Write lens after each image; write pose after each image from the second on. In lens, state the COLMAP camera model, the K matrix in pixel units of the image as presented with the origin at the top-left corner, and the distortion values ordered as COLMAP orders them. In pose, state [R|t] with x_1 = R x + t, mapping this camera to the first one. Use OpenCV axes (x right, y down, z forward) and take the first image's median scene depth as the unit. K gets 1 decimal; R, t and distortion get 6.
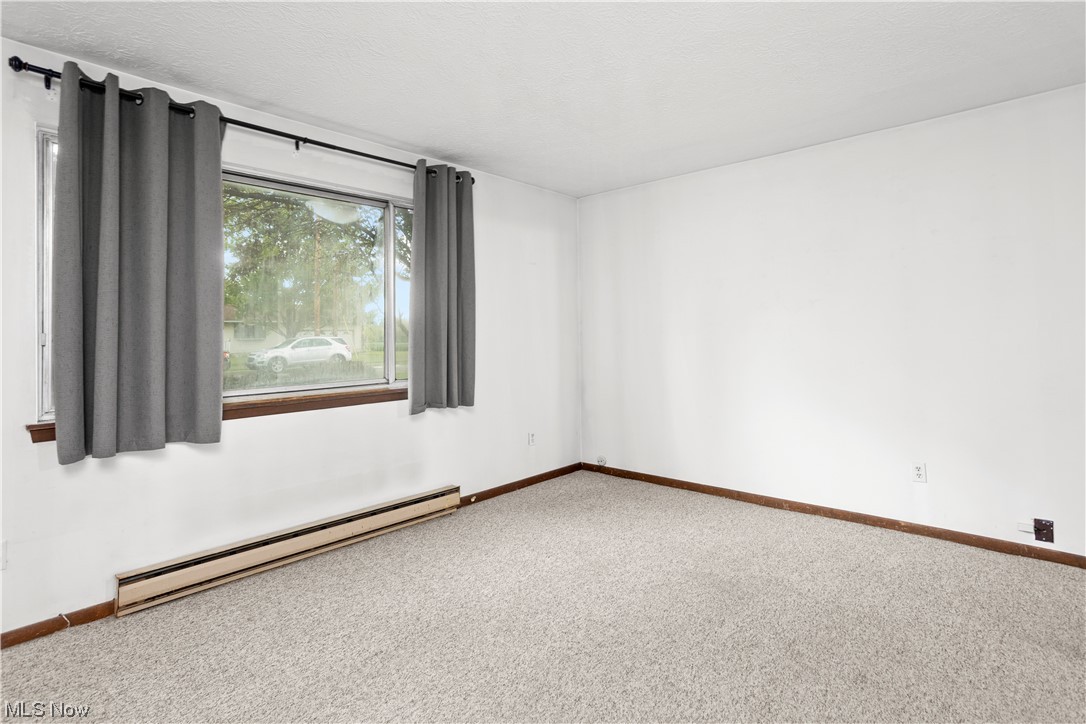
lens RADIAL K [[529.0, 0, 562.3], [0, 529.0, 324.5], [0, 0, 1]] dist [-0.048400, 0.023778]
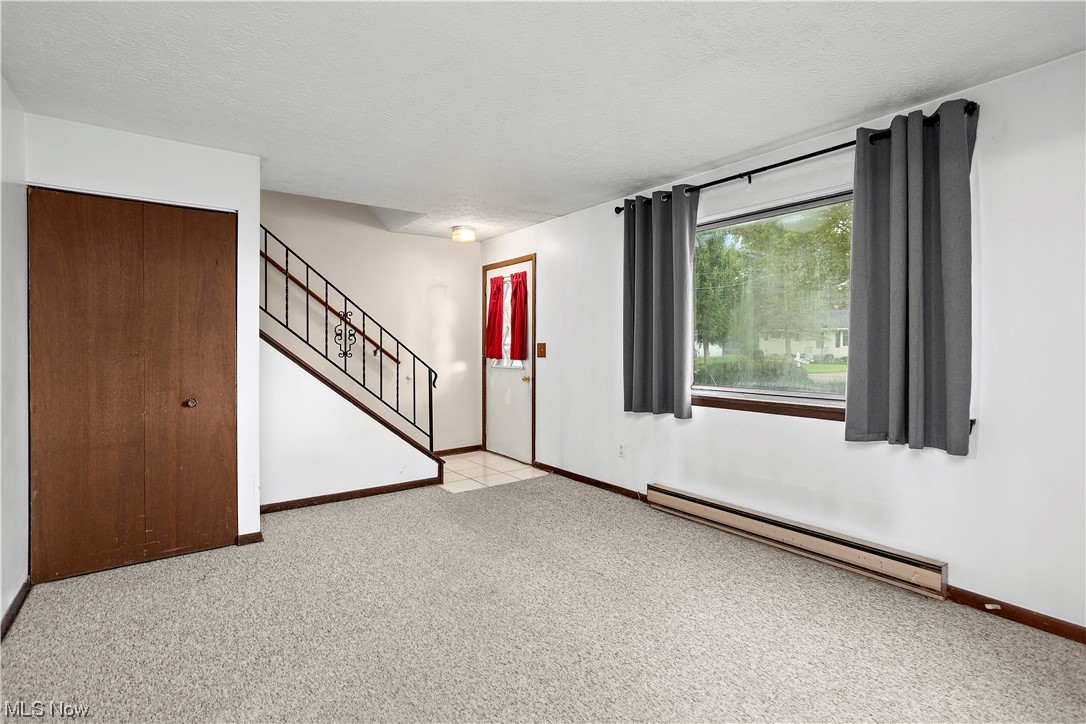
lens RADIAL K [[529.0, 0, 542.5], [0, 529.0, 354.3], [0, 0, 1]] dist [-0.048400, 0.023778]
pose [[-0.216480, 0.030504, -0.975810, 0.729781], [0.021223, 0.999423, 0.026533, -0.000957], [0.976056, -0.014966, -0.217002, 0.811972]]
